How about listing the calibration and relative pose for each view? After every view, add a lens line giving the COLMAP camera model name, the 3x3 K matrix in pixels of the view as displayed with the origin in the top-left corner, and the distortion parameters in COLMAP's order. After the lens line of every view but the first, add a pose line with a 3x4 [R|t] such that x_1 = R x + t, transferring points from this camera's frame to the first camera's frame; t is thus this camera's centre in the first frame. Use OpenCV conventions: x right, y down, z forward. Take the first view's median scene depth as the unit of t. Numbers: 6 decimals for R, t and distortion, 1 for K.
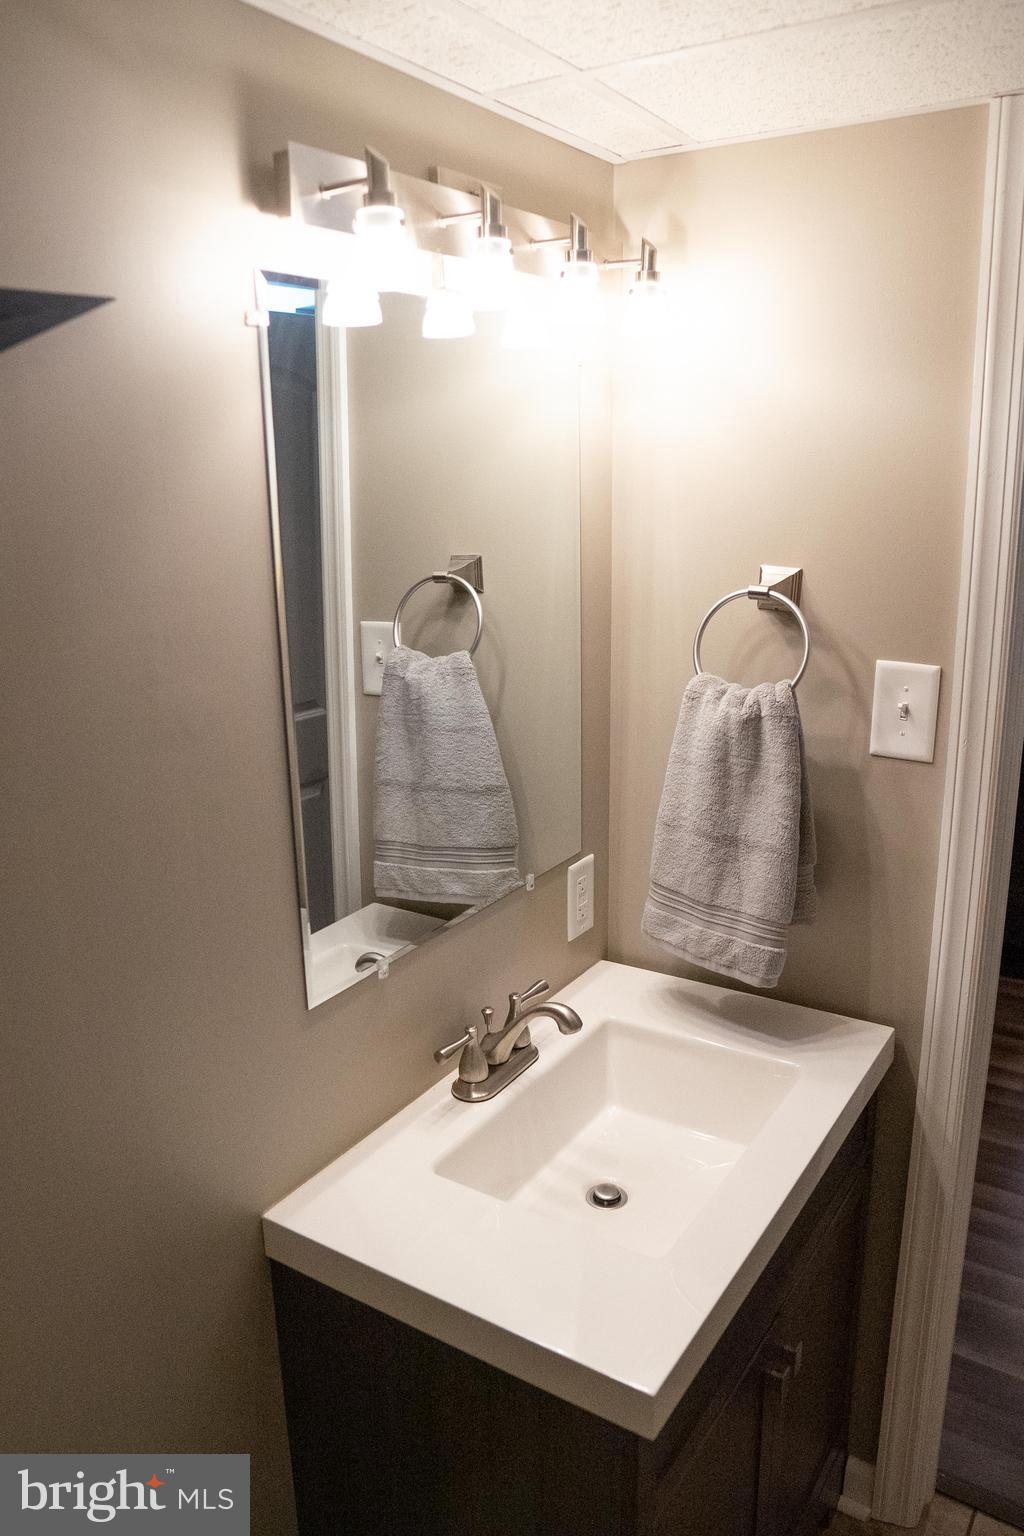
lens RADIAL K [[1075.7, 0, 508.2], [0, 1075.7, 772.6], [0, 0, 1]] dist [-0.112274, 0.070406]
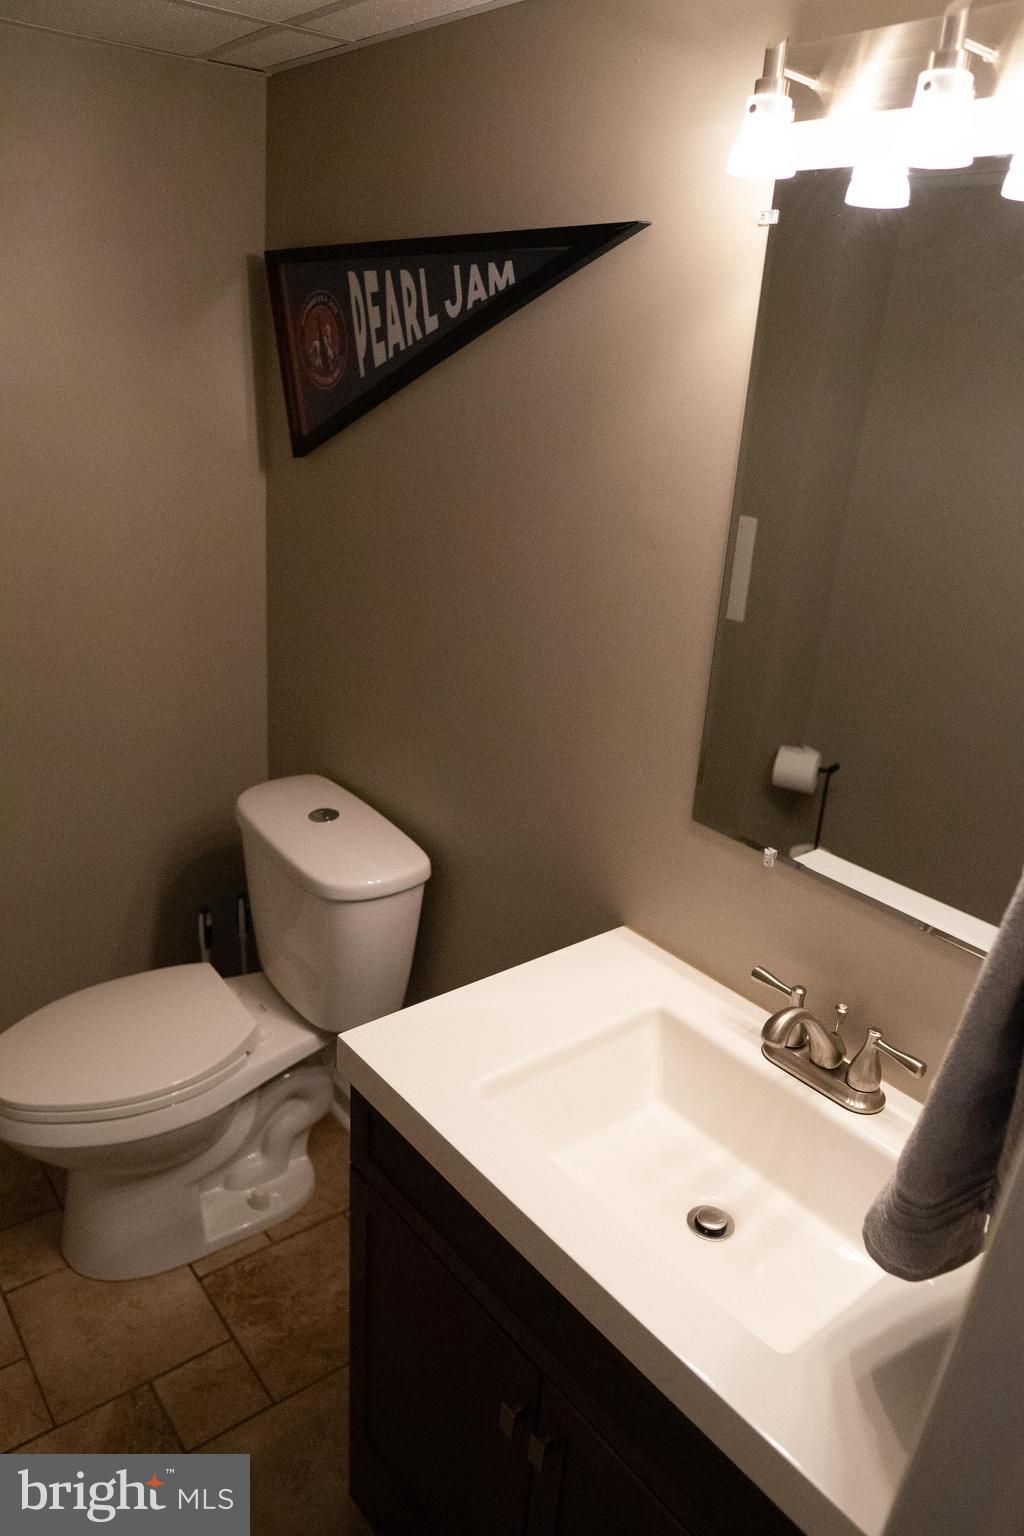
lens RADIAL K [[1075.7, 0, 508.2], [0, 1075.7, 772.6], [0, 0, 1]] dist [-0.112274, 0.070406]
pose [[-0.306039, 0.336148, -0.890699, 0.796342], [-0.283145, 0.861114, 0.422270, -0.237630], [0.908938, 0.381428, -0.168355, 0.860730]]
